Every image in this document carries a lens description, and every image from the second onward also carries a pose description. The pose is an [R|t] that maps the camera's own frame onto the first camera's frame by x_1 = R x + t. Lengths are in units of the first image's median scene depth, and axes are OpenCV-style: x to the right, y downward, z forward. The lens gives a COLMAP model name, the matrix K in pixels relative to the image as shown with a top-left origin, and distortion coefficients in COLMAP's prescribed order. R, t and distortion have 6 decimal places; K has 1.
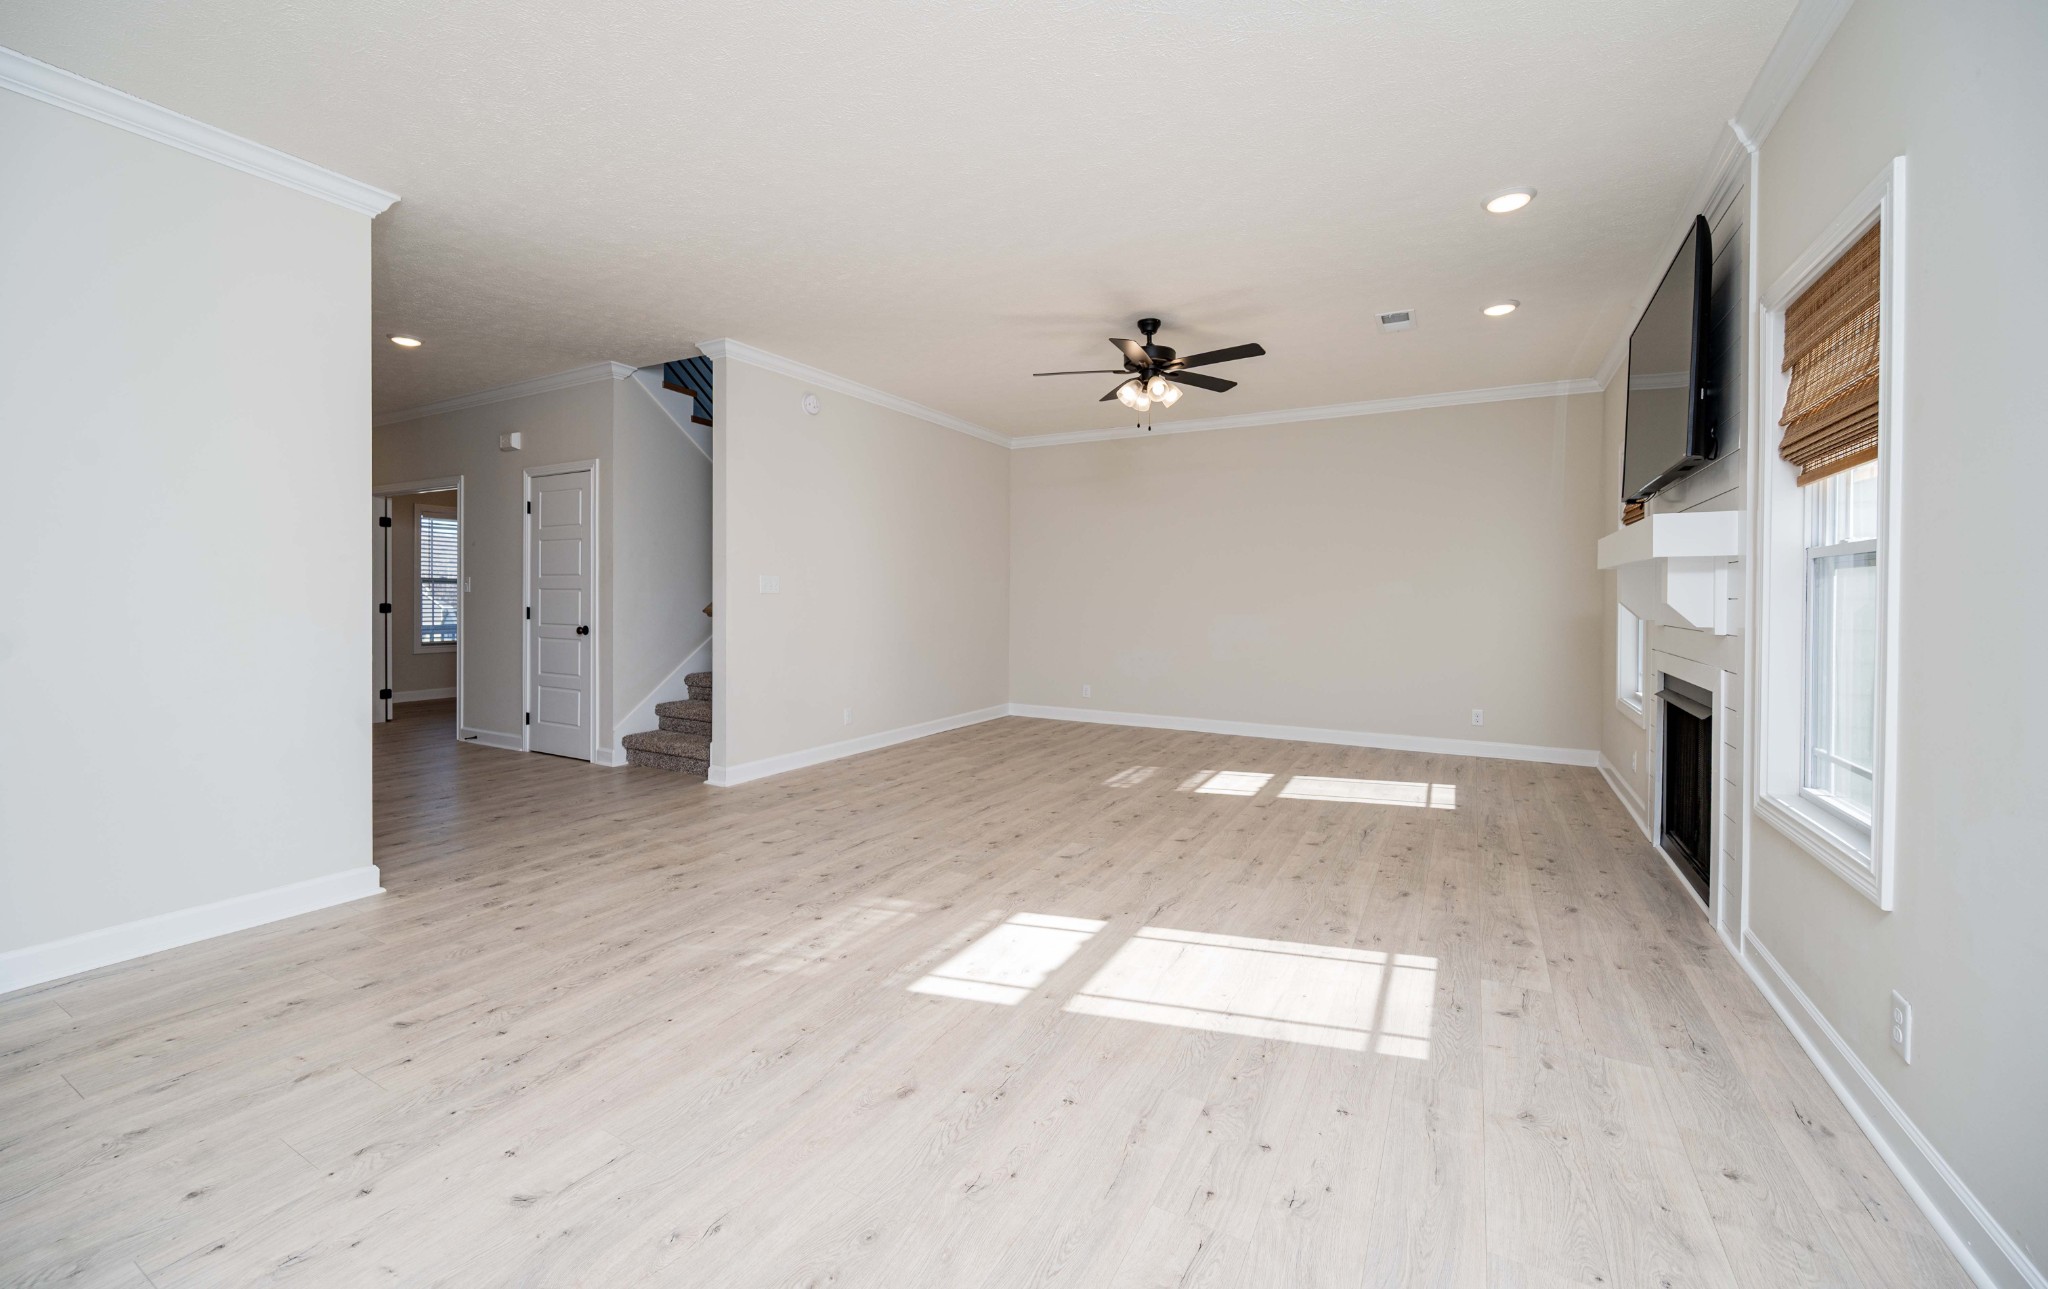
lens RADIAL K [[803.0, 0, 1022.0], [0, 803.0, 597.4], [0, 0, 1]] dist [0.001928, 0.000125]
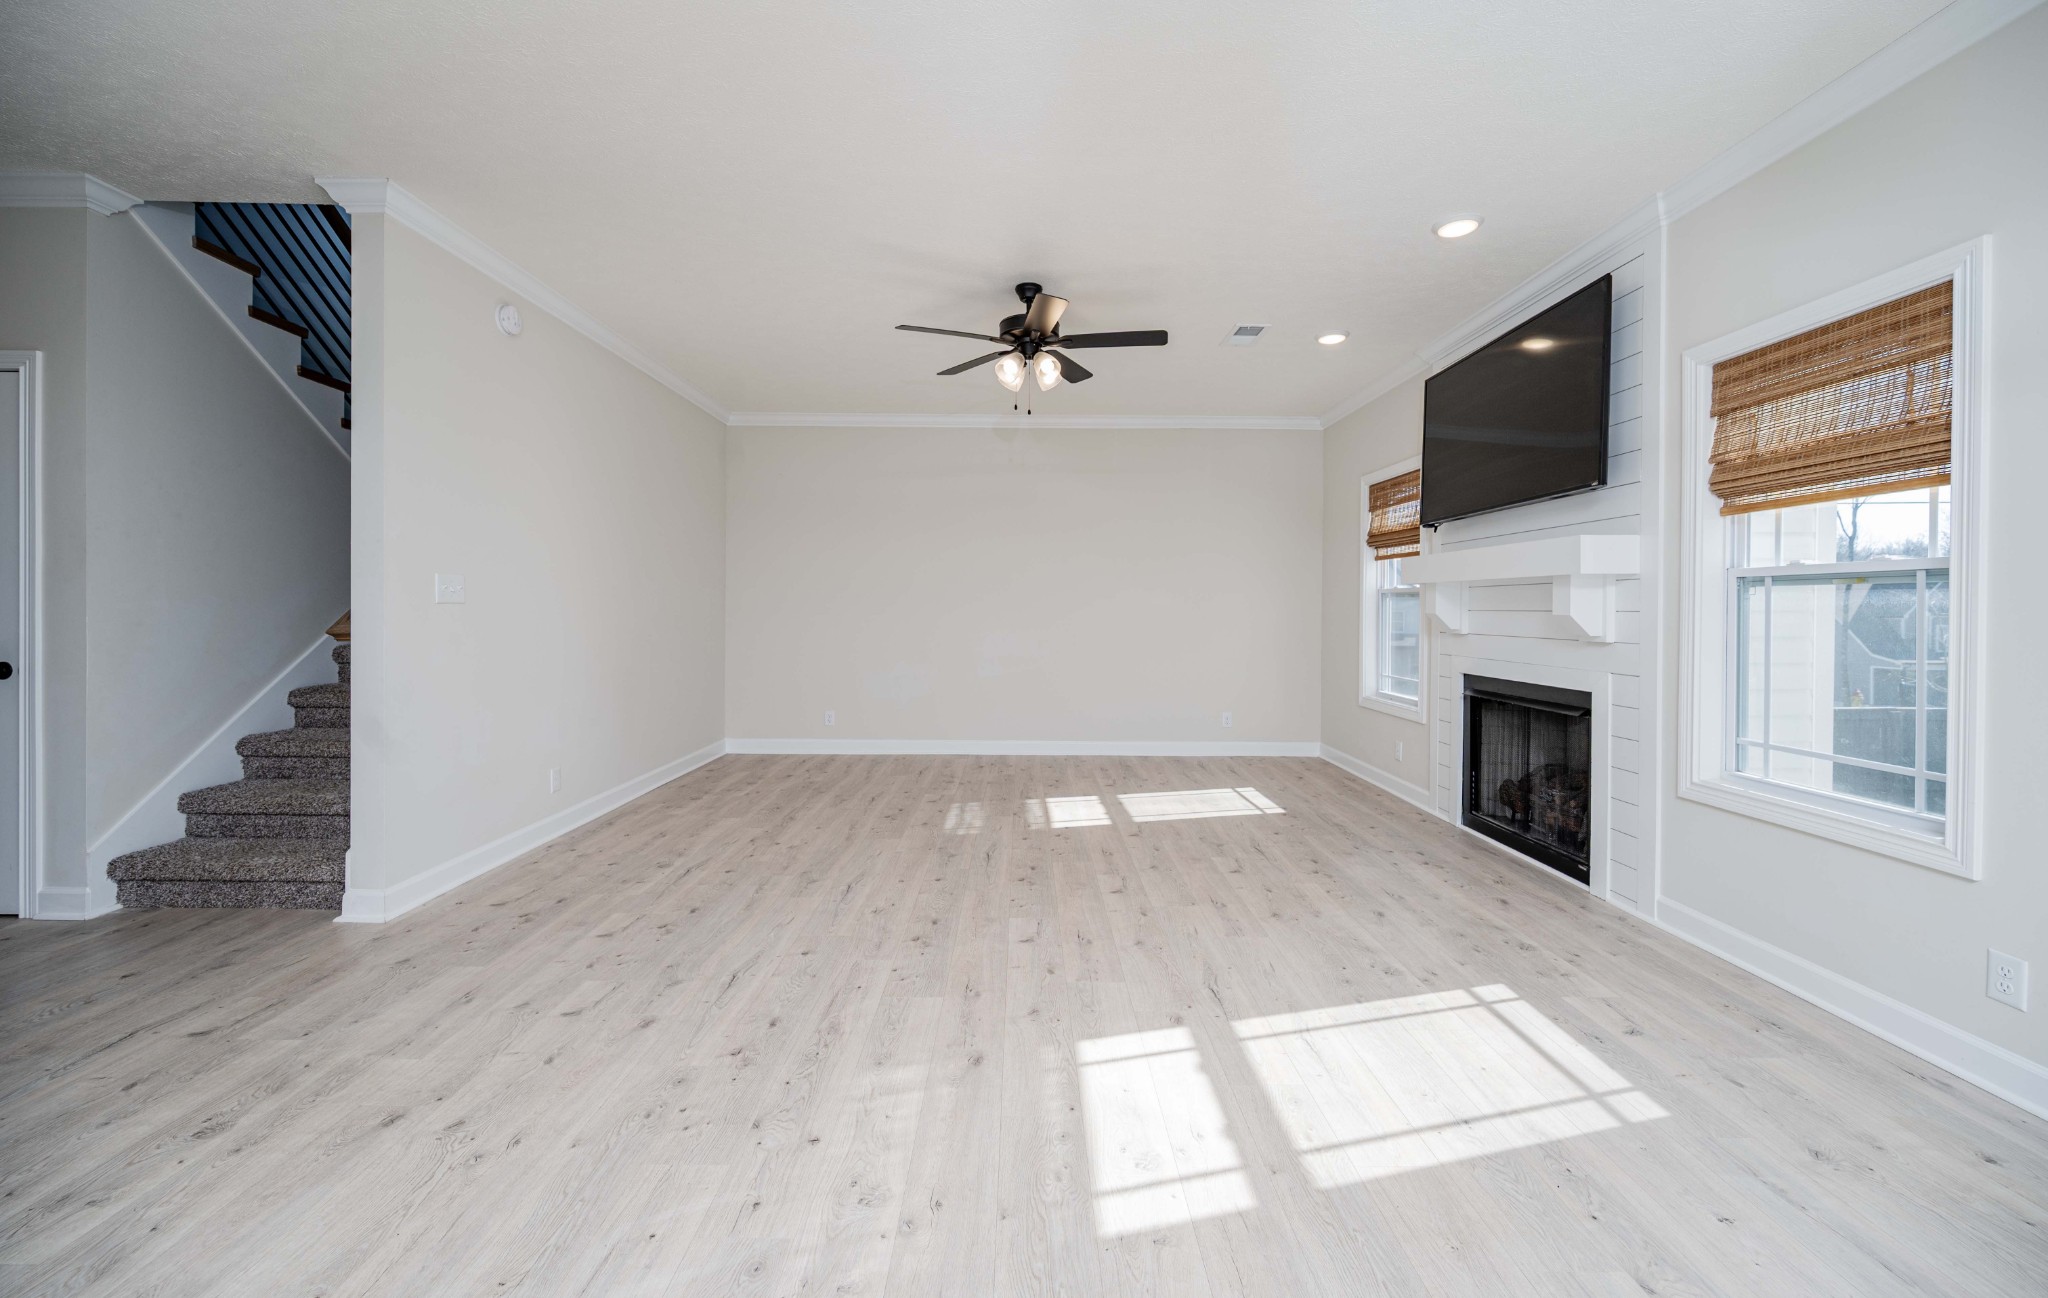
lens RADIAL K [[803.7, 0, 1023.8], [0, 803.7, 610.0], [0, 0, 1]] dist [-0.003112, 0.000473]
pose [[0.870915, -0.001544, 0.491430, -0.268635], [-0.000677, 0.999990, 0.004343, -0.003016], [-0.491432, -0.004116, 0.870906, 0.257142]]
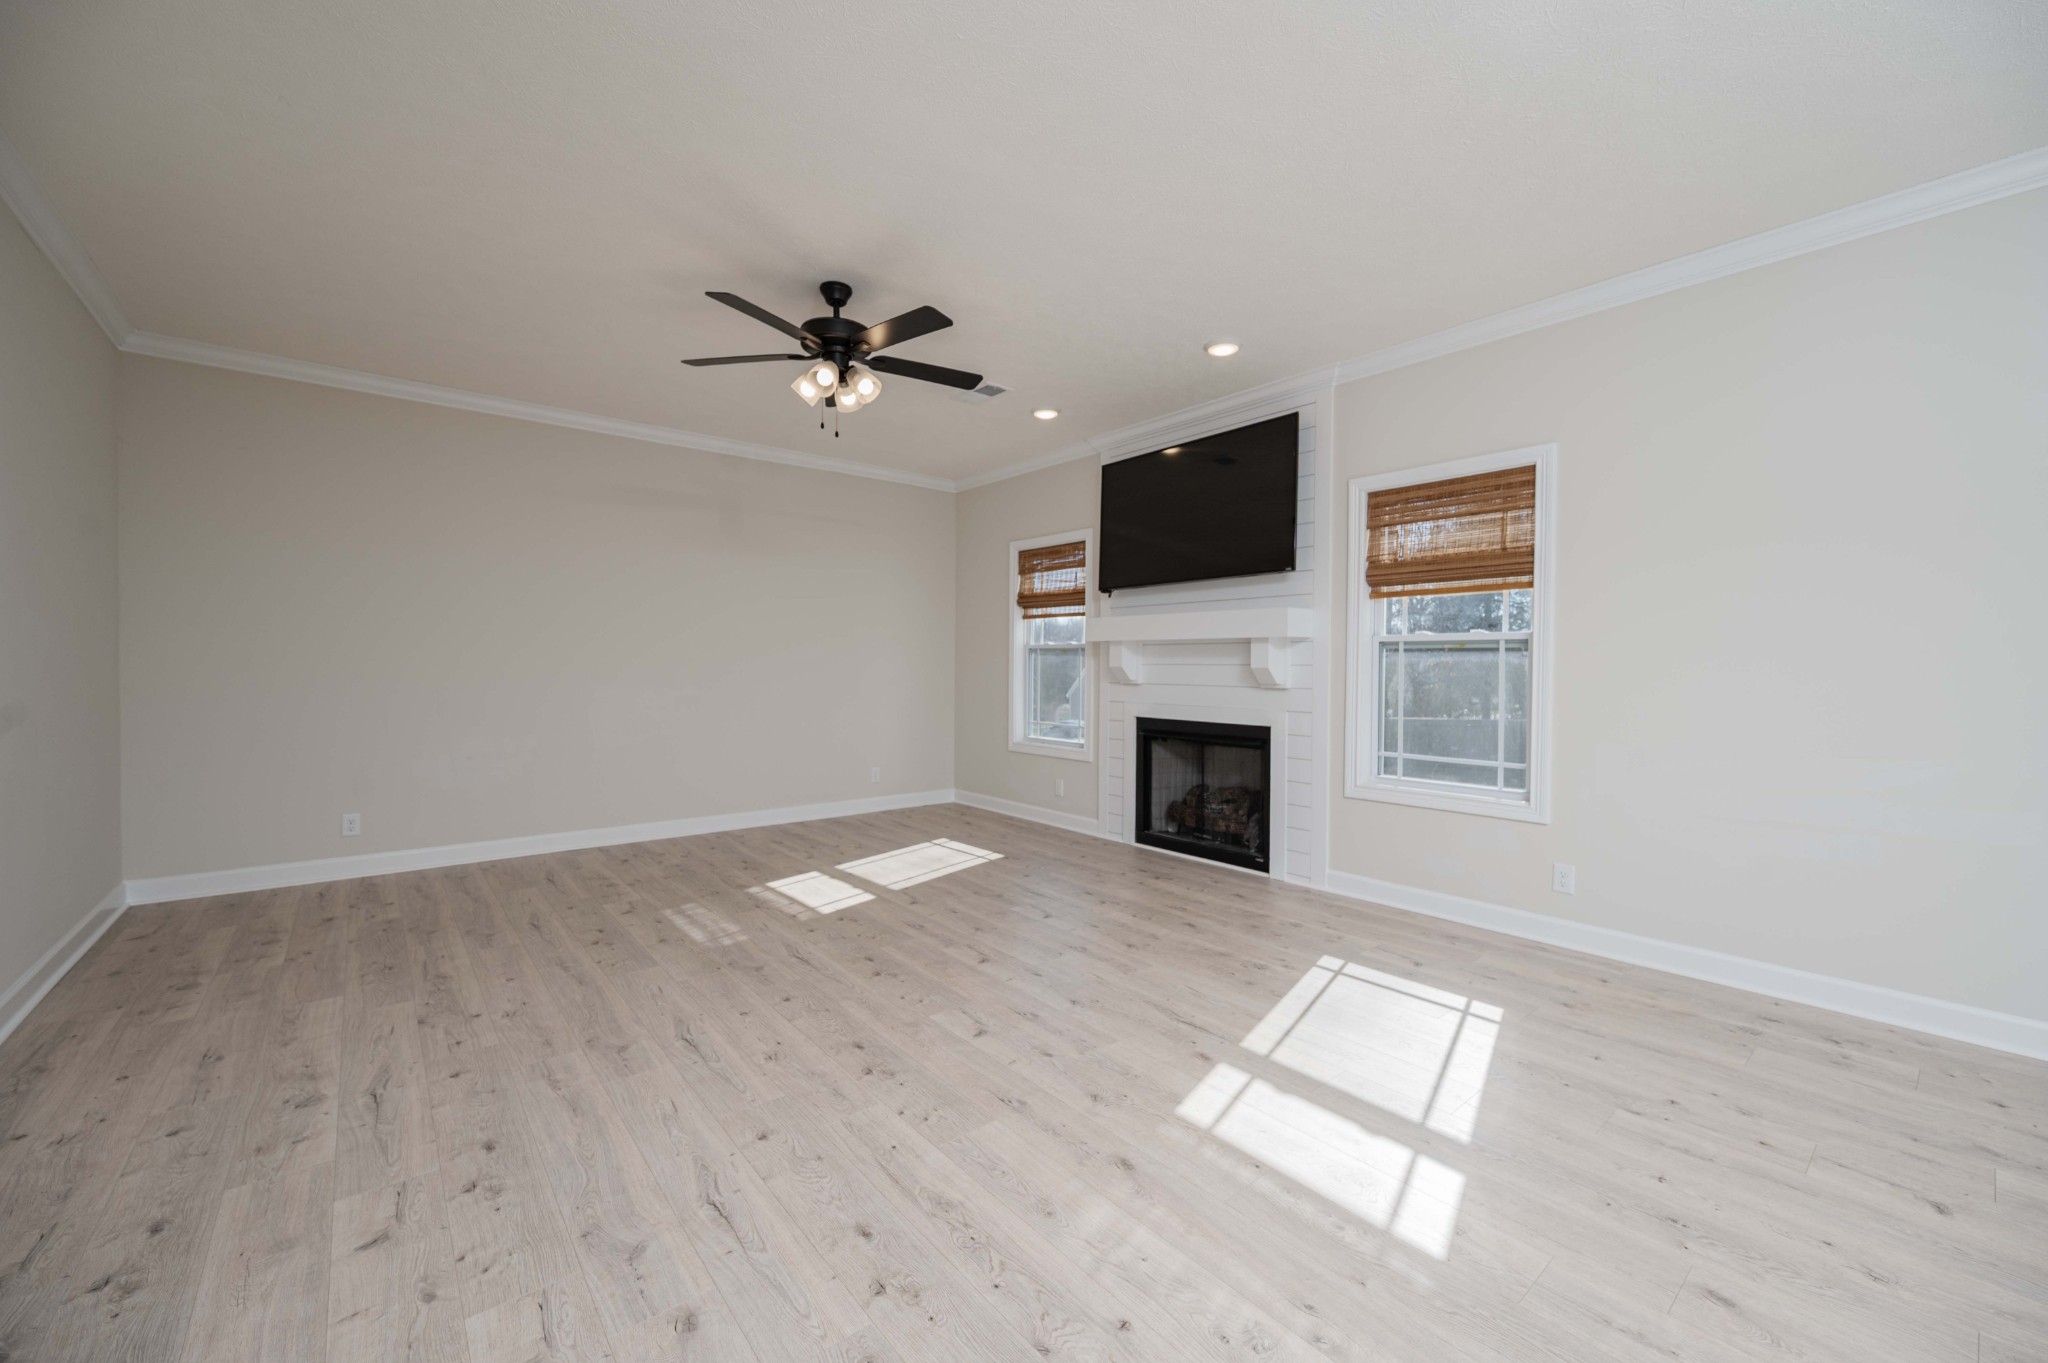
lens RADIAL K [[802.4, 0, 1024.6], [0, 802.4, 676.6], [0, 0, 1]] dist [-0.000633, -0.000510]
pose [[0.361799, -0.017599, 0.932090, -0.469569], [-0.003908, 0.999784, 0.020394, -0.003905], [-0.932248, -0.011021, 0.361653, 0.573375]]
